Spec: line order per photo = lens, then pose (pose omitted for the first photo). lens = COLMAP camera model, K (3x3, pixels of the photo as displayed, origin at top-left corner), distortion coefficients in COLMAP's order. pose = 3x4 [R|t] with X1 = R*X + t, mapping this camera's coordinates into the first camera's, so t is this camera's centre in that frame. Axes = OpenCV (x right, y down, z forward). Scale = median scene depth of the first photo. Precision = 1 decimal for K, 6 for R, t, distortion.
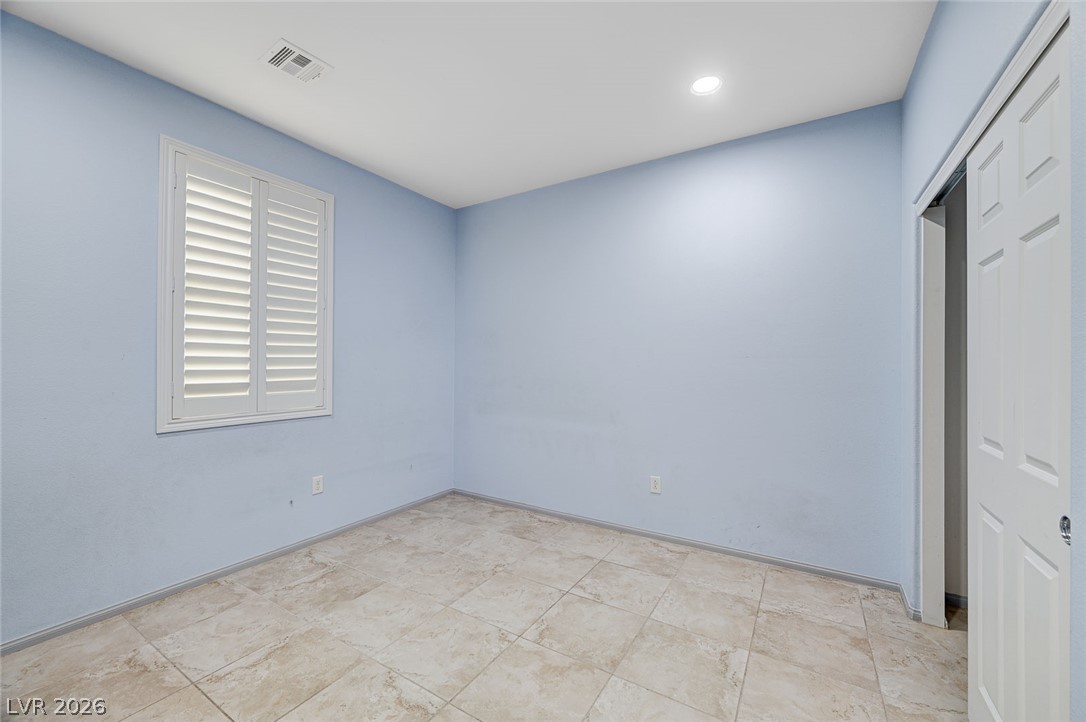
lens RADIAL K [[430.9, 0, 525.8], [0, 430.9, 363.1], [0, 0, 1]] dist [0.000436, 0.000334]
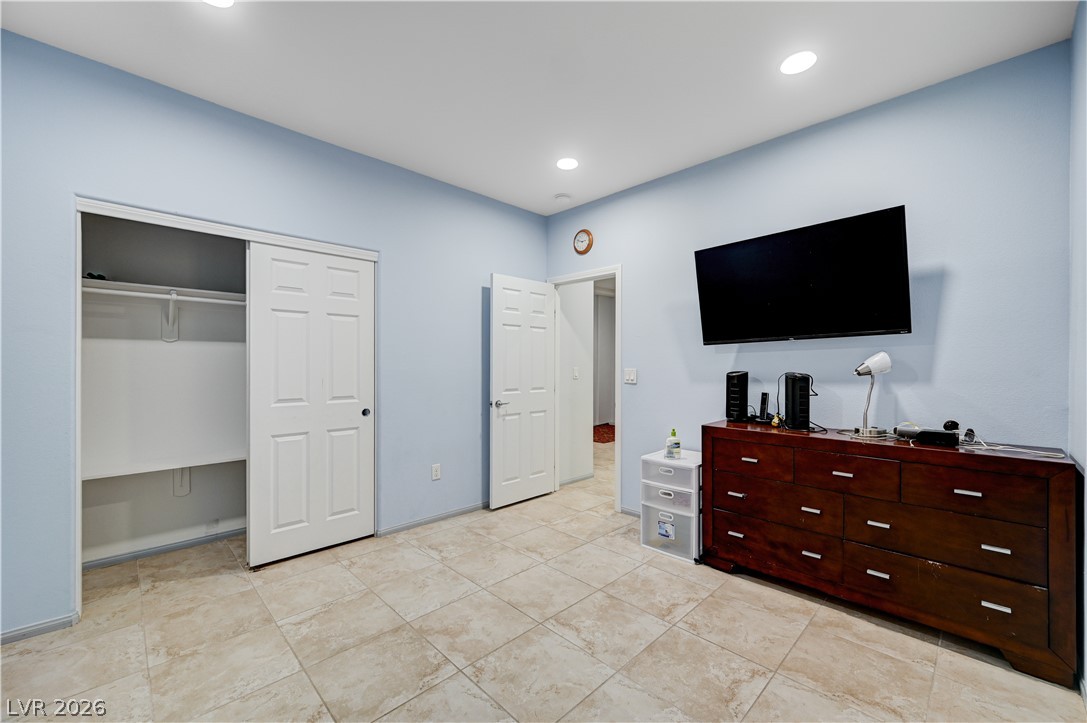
lens RADIAL K [[431.3, 0, 533.1], [0, 431.3, 362.2], [0, 0, 1]] dist [0.000436, 0.000334]
pose [[-0.974214, -0.008465, 0.225468, -0.391570], [-0.009068, 0.999958, -0.001638, -0.011269], [-0.225444, -0.003641, -0.974249, 2.006001]]
